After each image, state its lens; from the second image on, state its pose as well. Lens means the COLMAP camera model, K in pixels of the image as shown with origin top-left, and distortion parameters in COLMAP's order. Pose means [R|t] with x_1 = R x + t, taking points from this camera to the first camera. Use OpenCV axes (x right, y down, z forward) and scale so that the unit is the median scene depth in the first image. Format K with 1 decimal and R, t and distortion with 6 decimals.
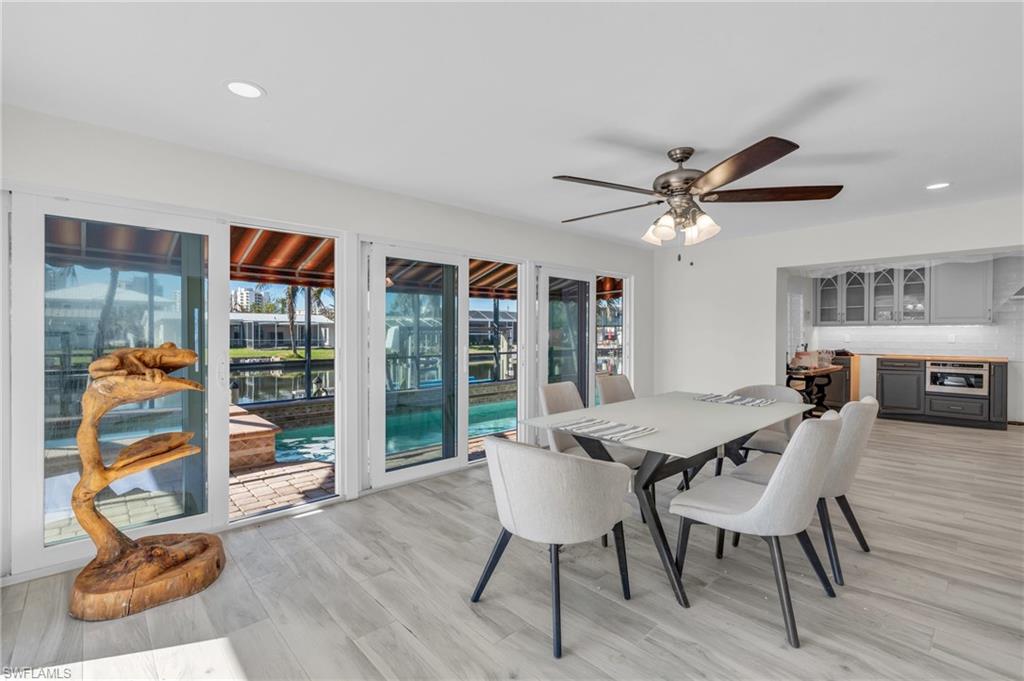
lens RADIAL K [[469.5, 0, 505.1], [0, 469.5, 330.9], [0, 0, 1]] dist [-0.009316, 0.004684]
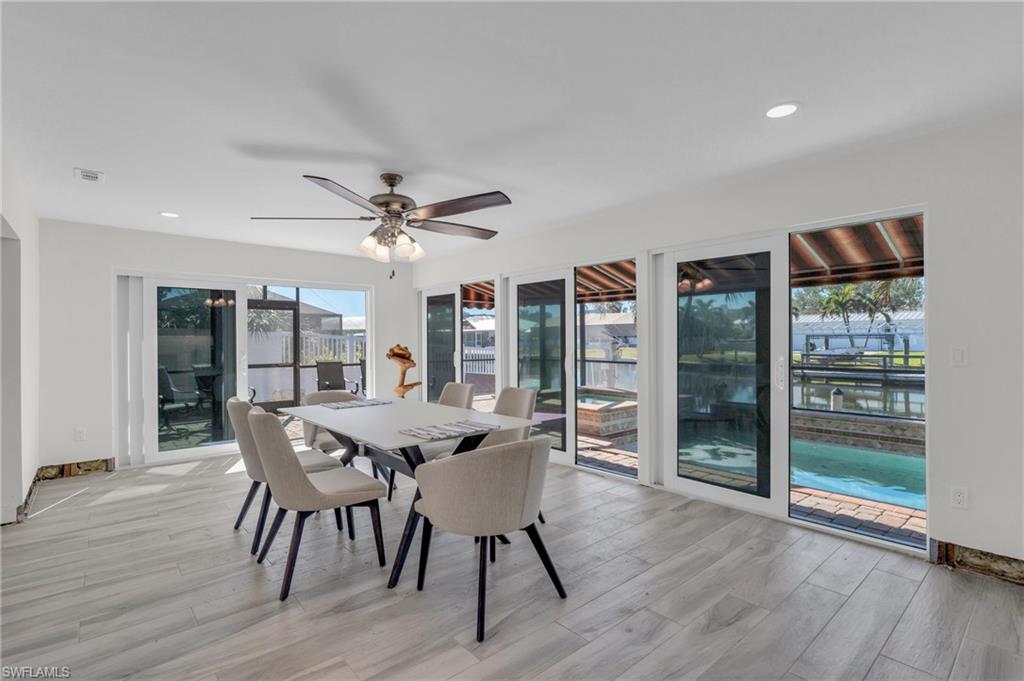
lens RADIAL K [[467.7, 0, 520.0], [0, 467.7, 343.9], [0, 0, 1]] dist [-0.007204, -0.000651]
pose [[-0.019264, 0.002706, -0.999811, 0.805162], [0.004063, 0.999988, 0.002628, 0.008994], [0.999806, -0.004012, -0.019275, 0.723662]]
